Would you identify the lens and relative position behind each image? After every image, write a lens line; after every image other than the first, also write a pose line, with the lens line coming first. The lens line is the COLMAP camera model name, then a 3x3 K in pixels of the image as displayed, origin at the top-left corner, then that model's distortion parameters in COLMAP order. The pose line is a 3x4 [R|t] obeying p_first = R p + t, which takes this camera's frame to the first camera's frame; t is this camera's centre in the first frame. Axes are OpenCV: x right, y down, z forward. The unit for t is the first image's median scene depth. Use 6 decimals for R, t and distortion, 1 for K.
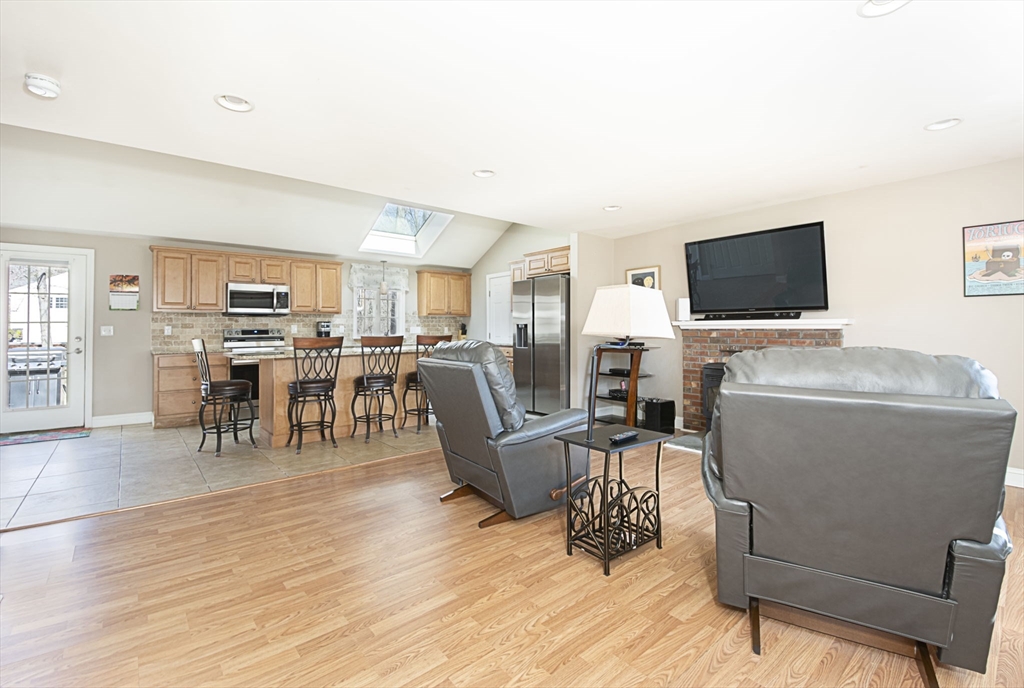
lens RADIAL K [[446.6, 0, 515.4], [0, 446.6, 332.9], [0, 0, 1]] dist [0.028830, -0.029700]
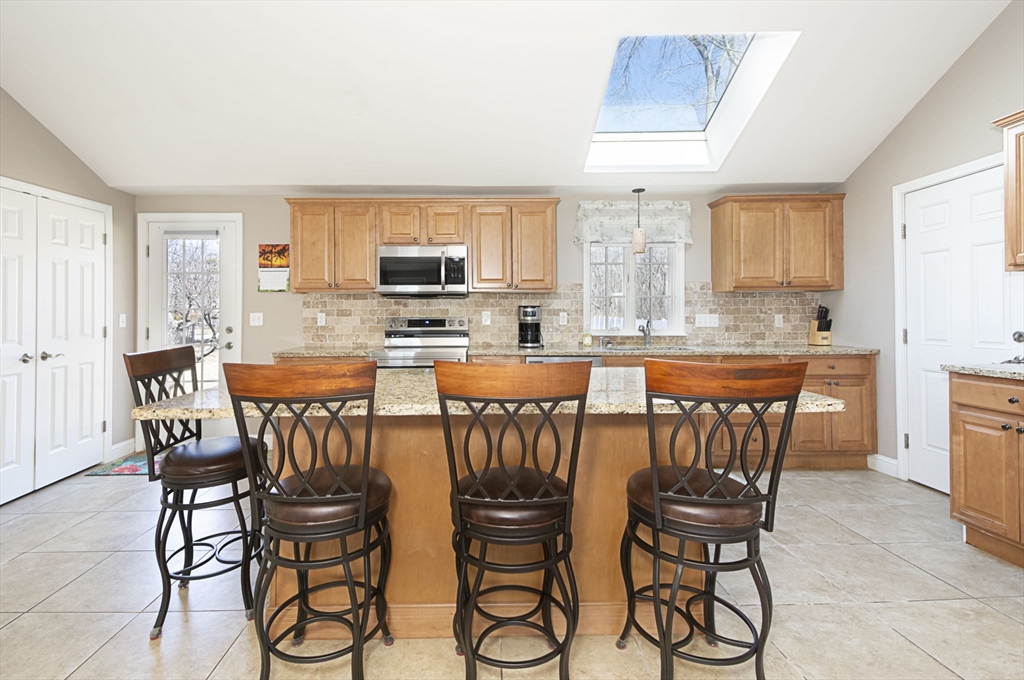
lens RADIAL K [[483.2, 0, 480.2], [0, 483.2, 305.5], [0, 0, 1]] dist [0.003367, 0.000113]
pose [[0.752201, -0.008948, -0.658873, -0.074106], [-0.007287, 0.999734, -0.021897, -0.011947], [0.658894, 0.021272, 0.751935, 0.547995]]
